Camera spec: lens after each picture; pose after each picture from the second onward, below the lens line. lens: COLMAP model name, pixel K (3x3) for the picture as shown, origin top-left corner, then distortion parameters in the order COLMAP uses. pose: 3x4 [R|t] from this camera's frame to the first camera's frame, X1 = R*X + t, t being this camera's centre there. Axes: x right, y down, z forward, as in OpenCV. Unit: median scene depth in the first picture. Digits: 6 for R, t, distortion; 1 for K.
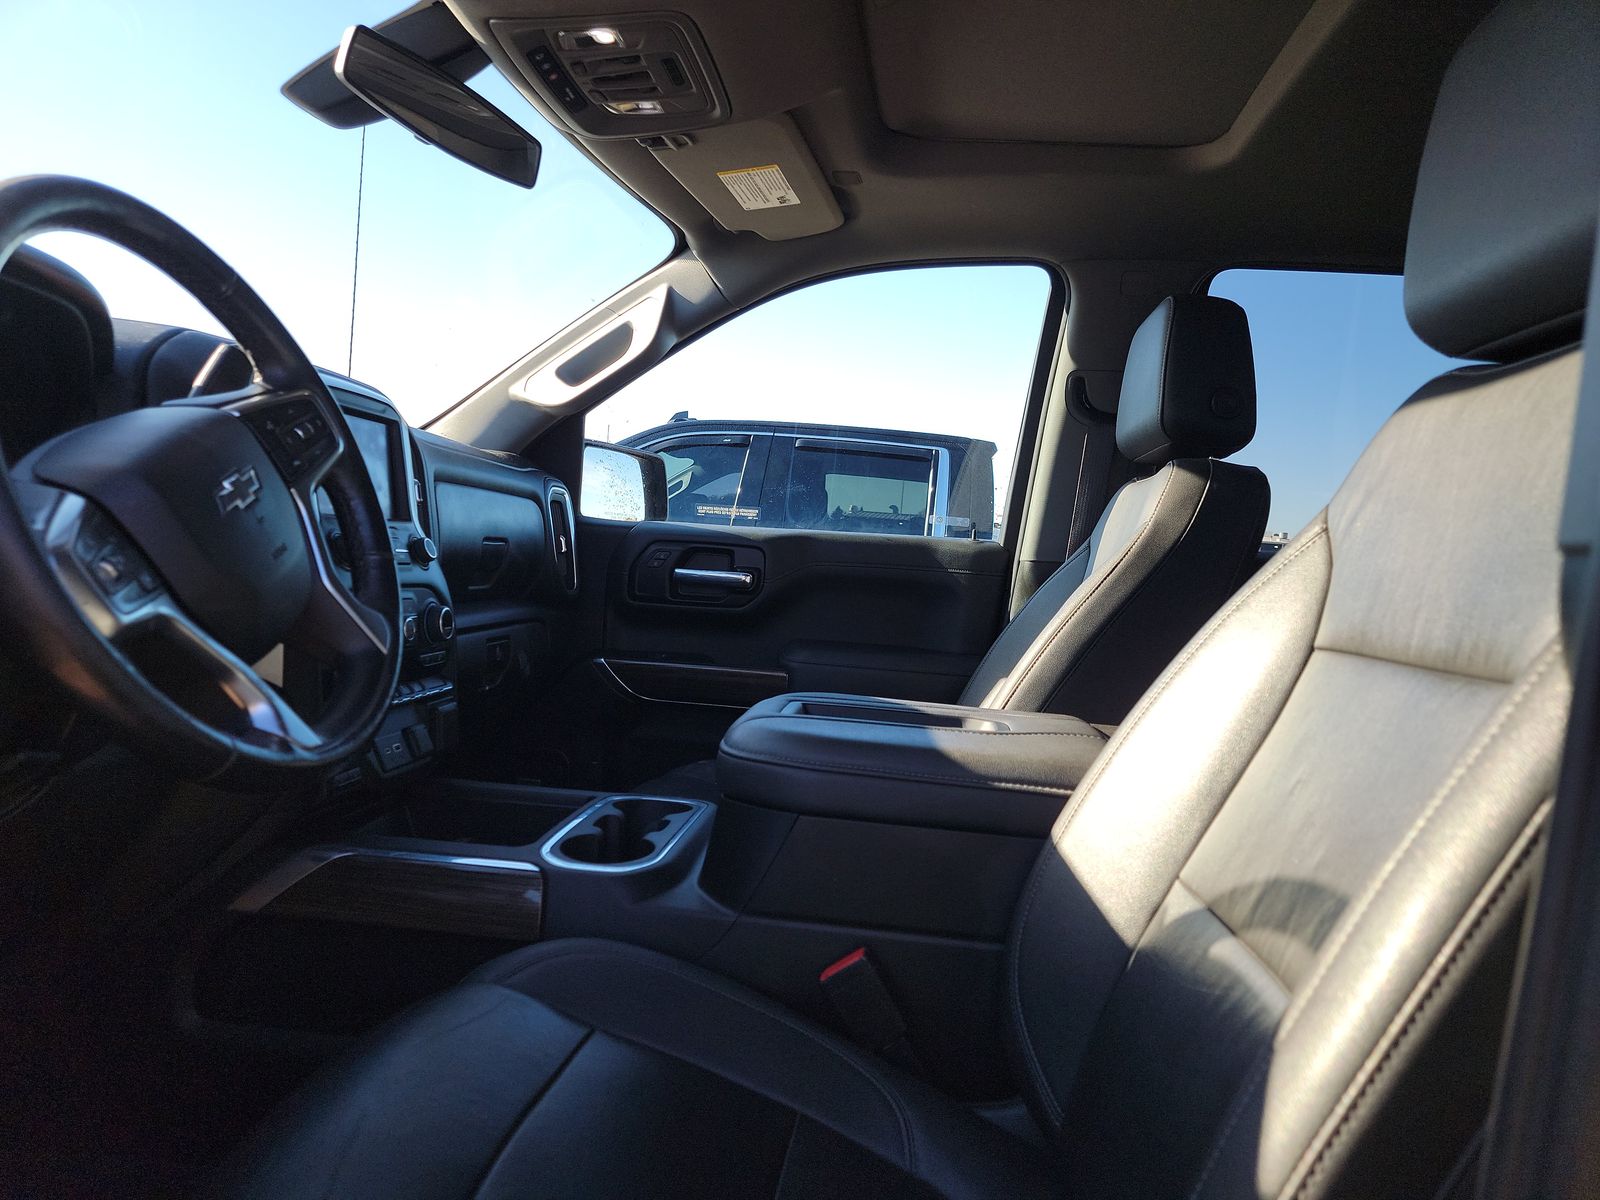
lens RADIAL K [[1084.4, 0, 800.0], [0, 1084.4, 600.0], [0, 0, 1]] dist [0.078525, -0.062744]
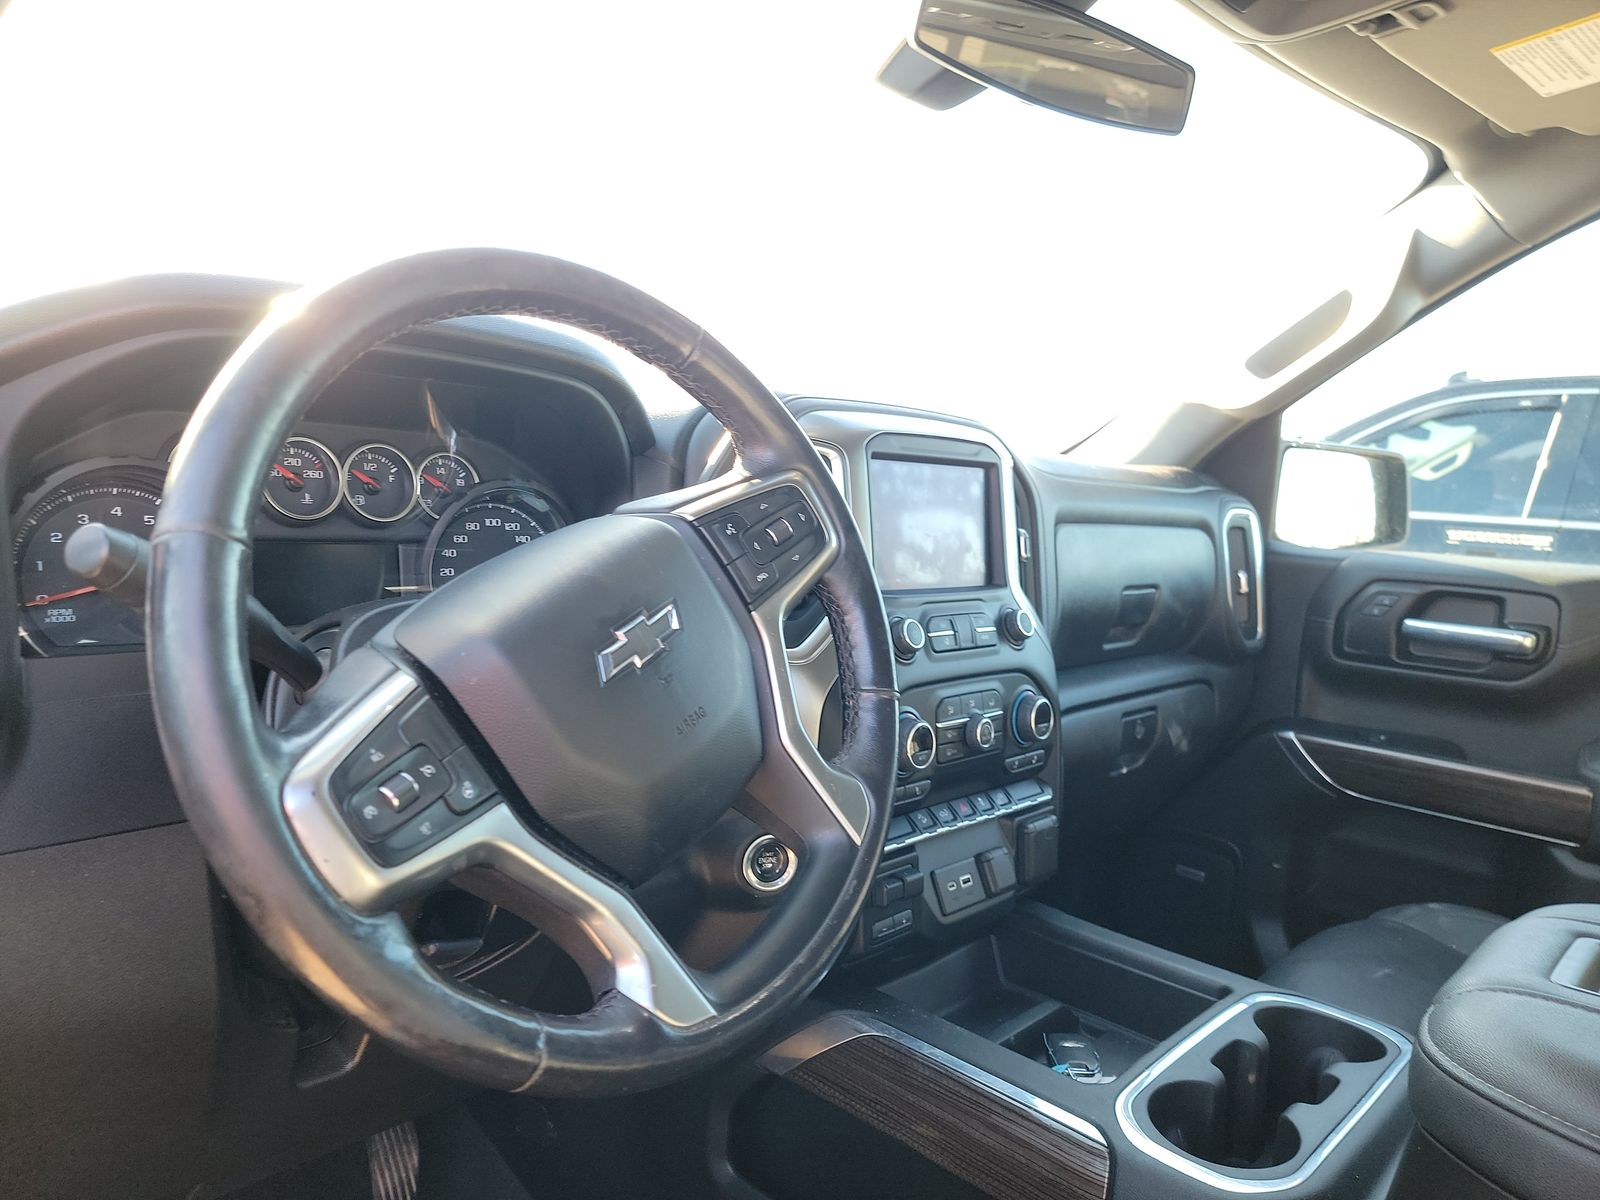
lens RADIAL K [[1110.4, 0, 791.9], [0, 1110.4, 599.5], [0, 0, 1]] dist [0.067908, -0.066908]
pose [[0.801086, 0.040782, -0.597159, 0.006023], [-0.030317, 0.999160, 0.027566, -0.070489], [0.597781, -0.003979, 0.801649, 0.219167]]
